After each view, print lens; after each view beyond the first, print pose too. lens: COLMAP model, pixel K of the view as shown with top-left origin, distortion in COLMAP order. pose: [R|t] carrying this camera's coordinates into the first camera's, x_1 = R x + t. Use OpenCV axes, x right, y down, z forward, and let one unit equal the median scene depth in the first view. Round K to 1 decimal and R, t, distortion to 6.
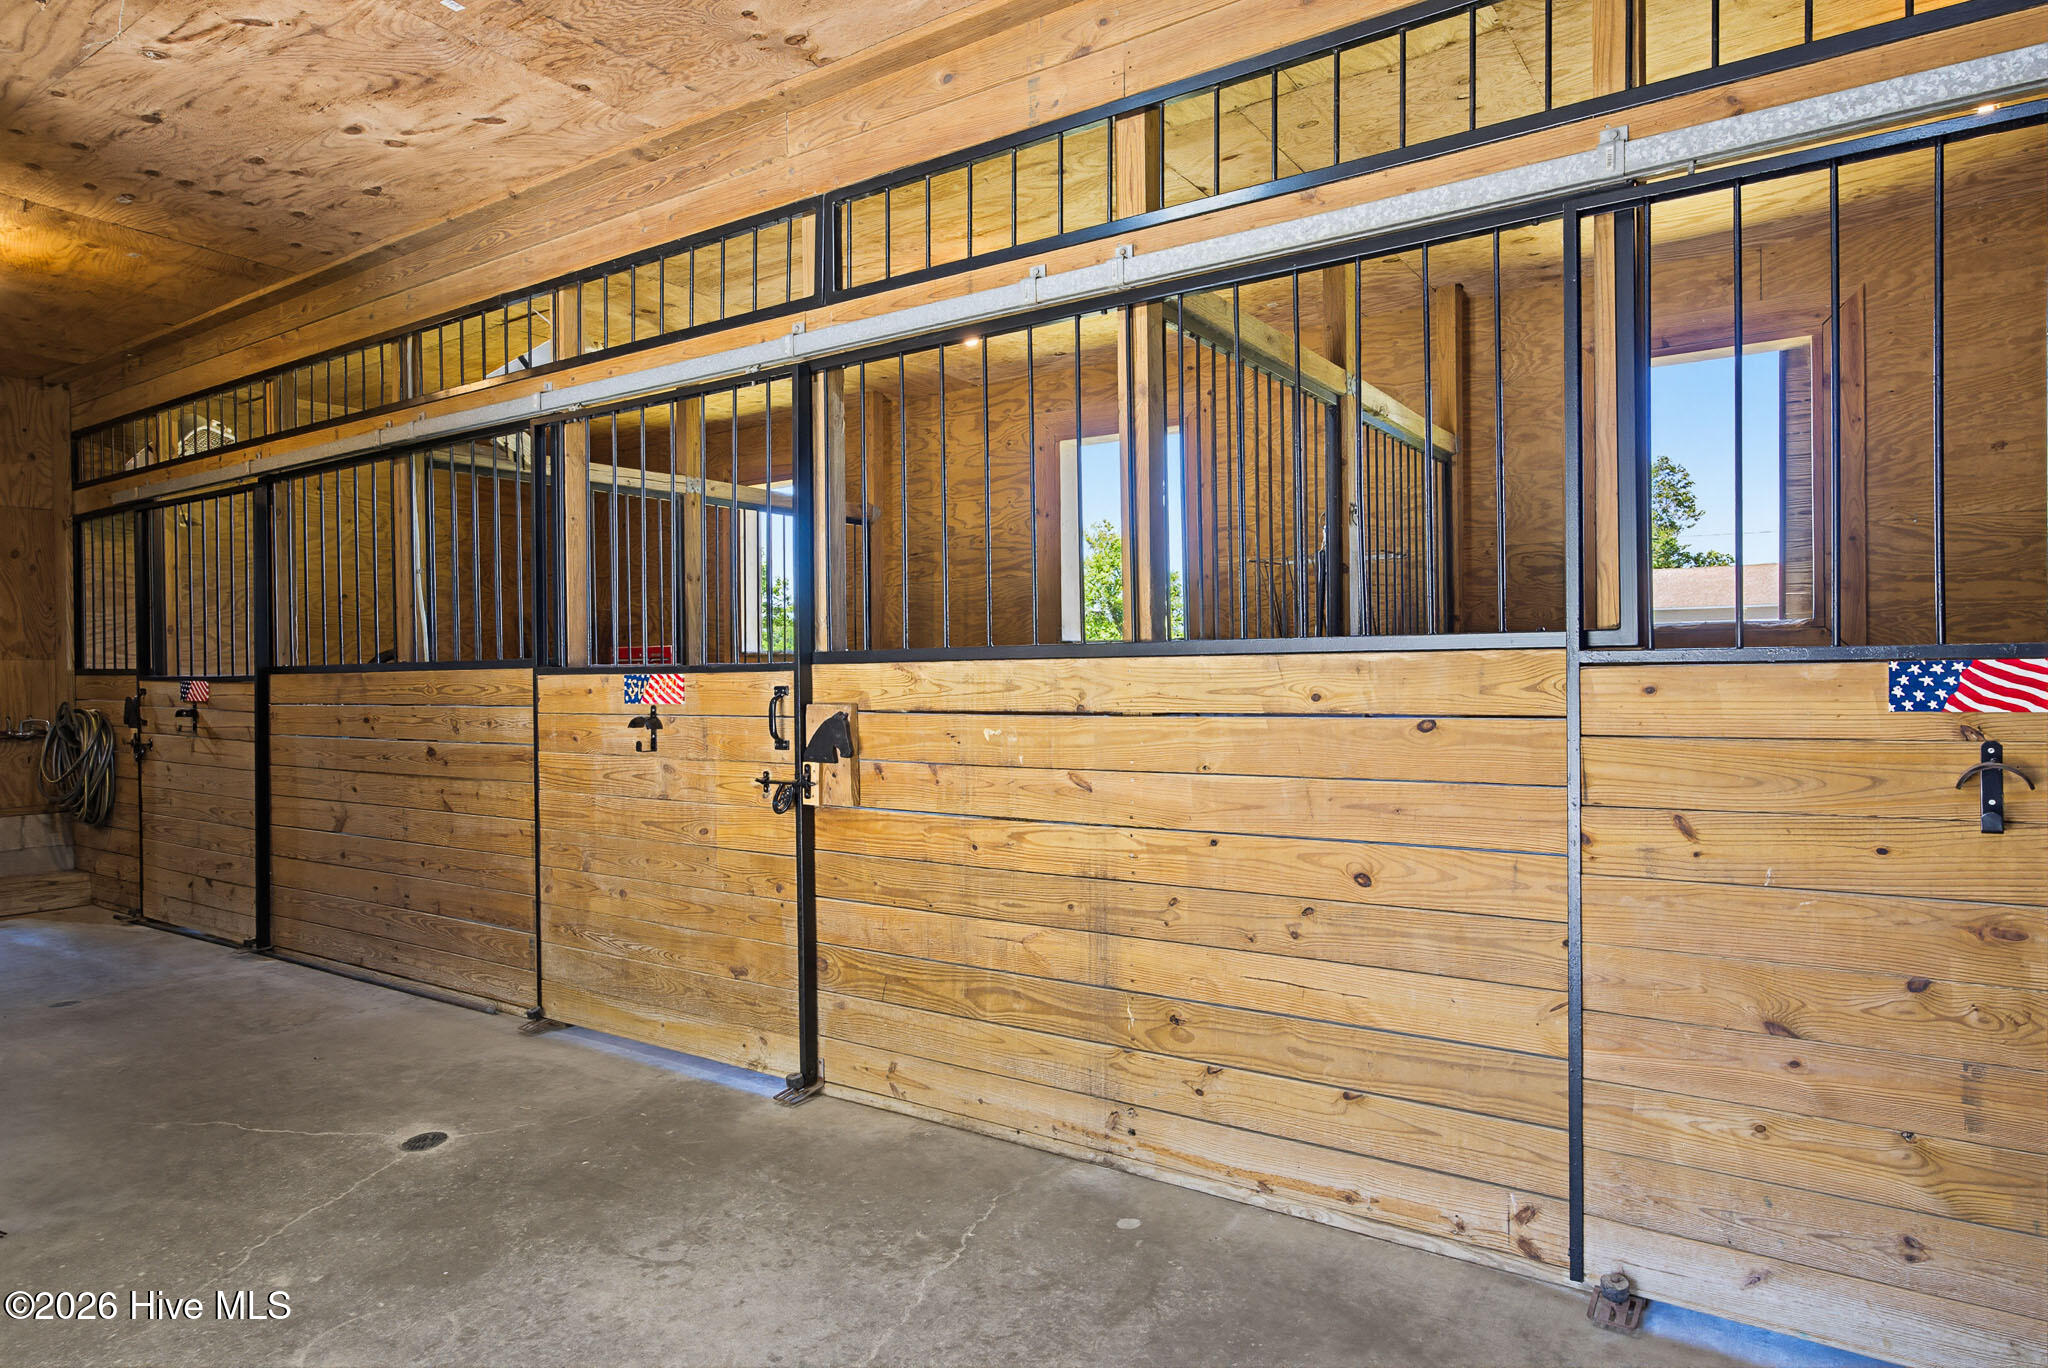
lens RADIAL K [[1210.0, 0, 1021.4], [0, 1210.0, 684.3], [0, 0, 1]] dist [0.002810, 0.003084]
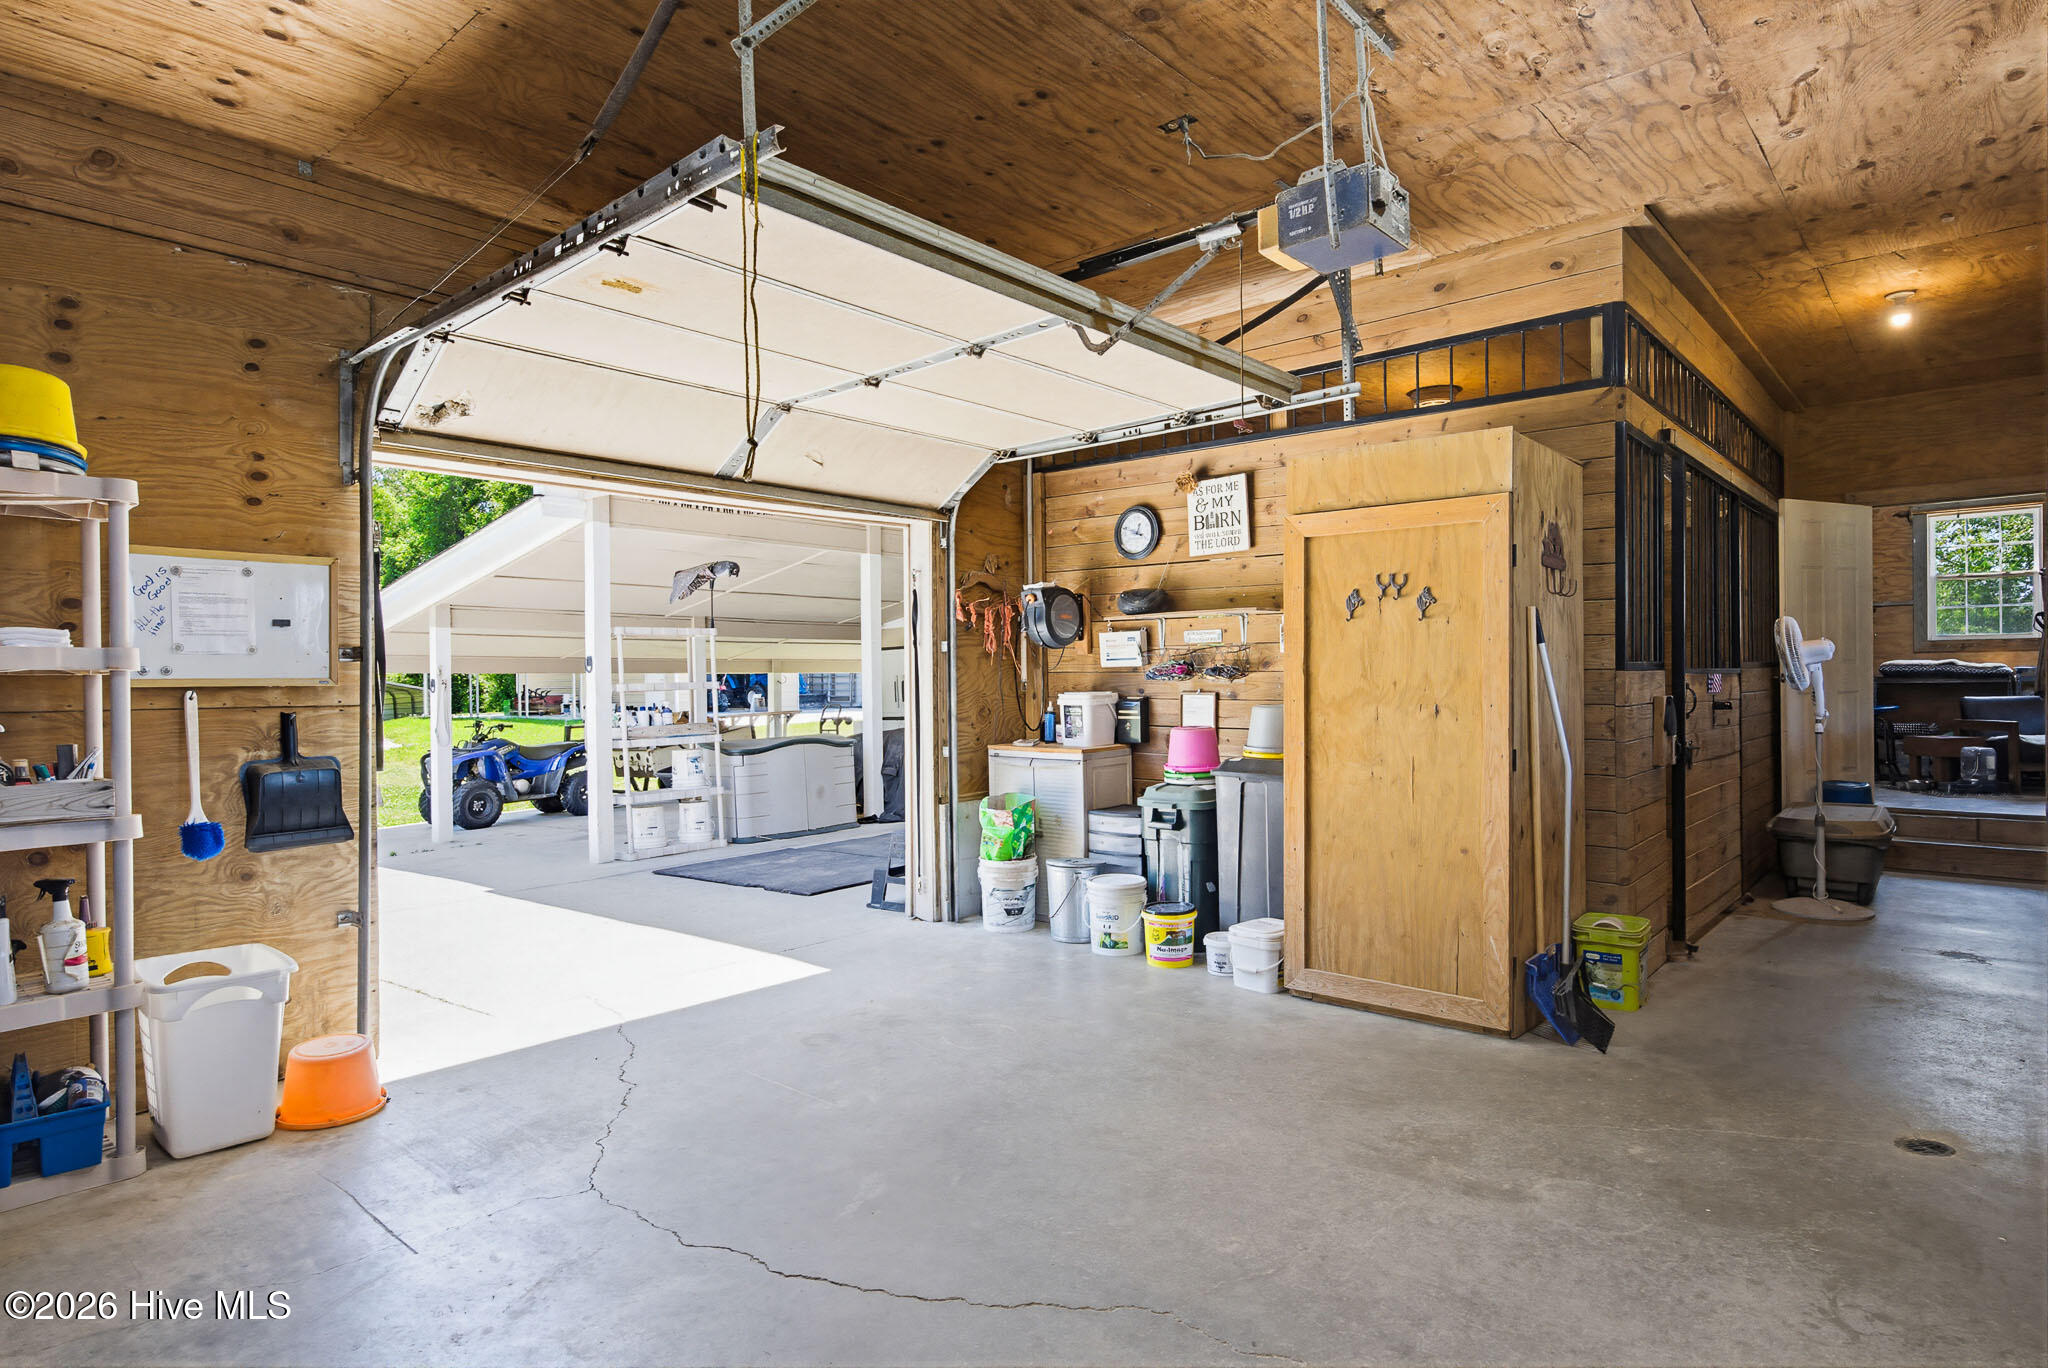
lens RADIAL K [[1120.2, 0, 1023.7], [0, 1120.2, 684.7], [0, 0, 1]] dist [-0.000556, -0.000006]
pose [[-0.128660, 0.013796, -0.991593, 0.507781], [0.007322, 0.999889, 0.012961, -0.005856], [0.991662, -0.005593, -0.128747, 0.438217]]
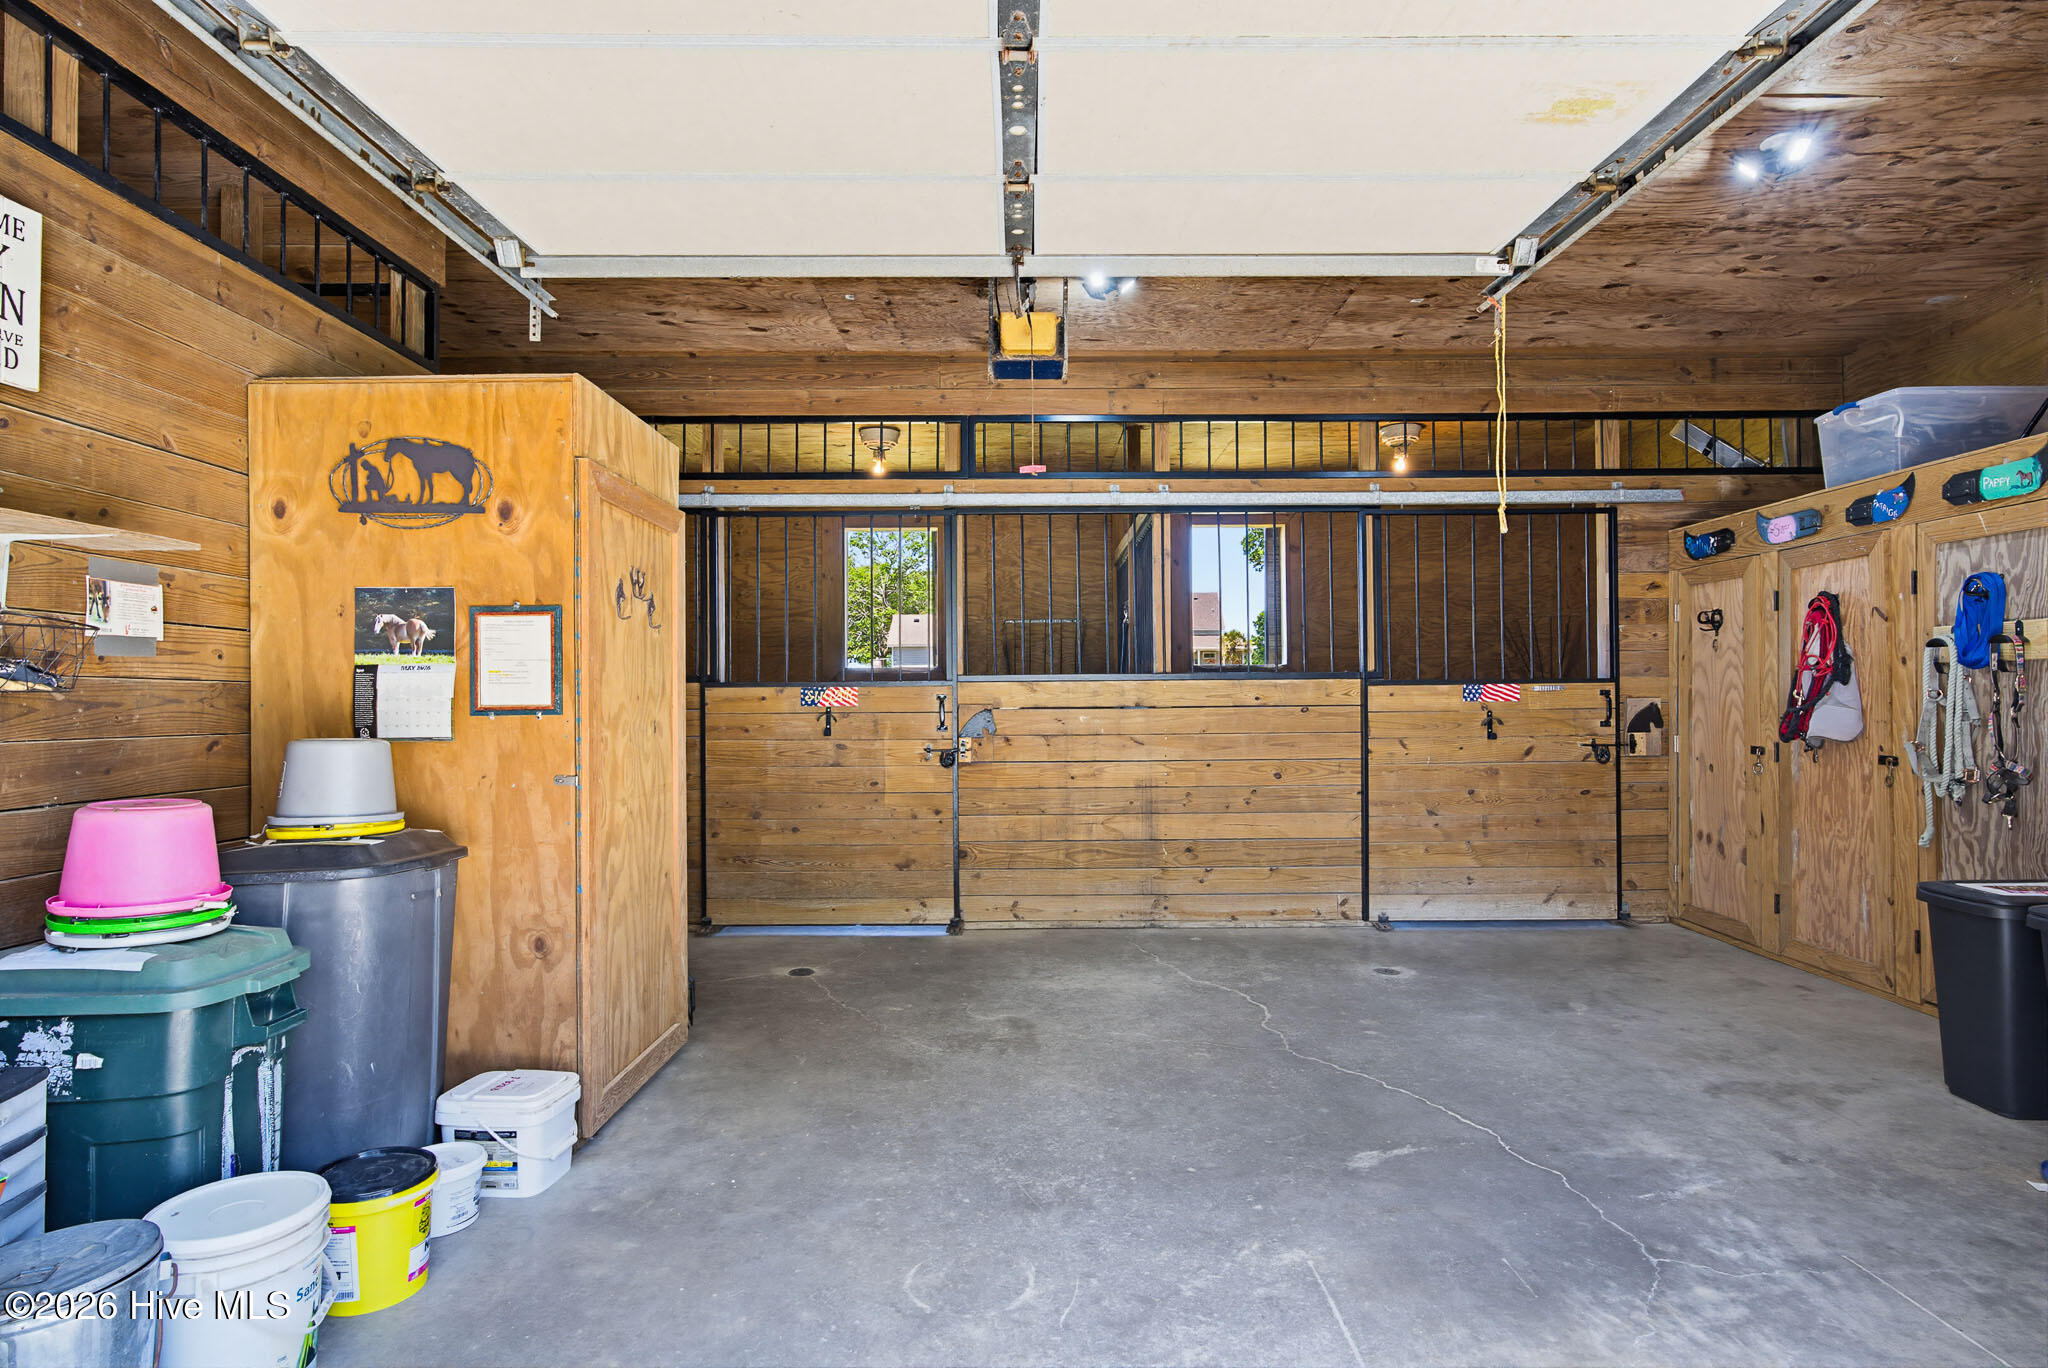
lens RADIAL K [[1116.2, 0, 1027.7], [0, 1116.2, 687.5], [0, 0, 1]] dist [-0.001194, -0.000189]
pose [[0.822316, 0.007920, 0.568976, -1.182207], [0.002418, 0.999845, -0.017412, 0.023078], [-0.569026, 0.015694, 0.822170, -0.443655]]
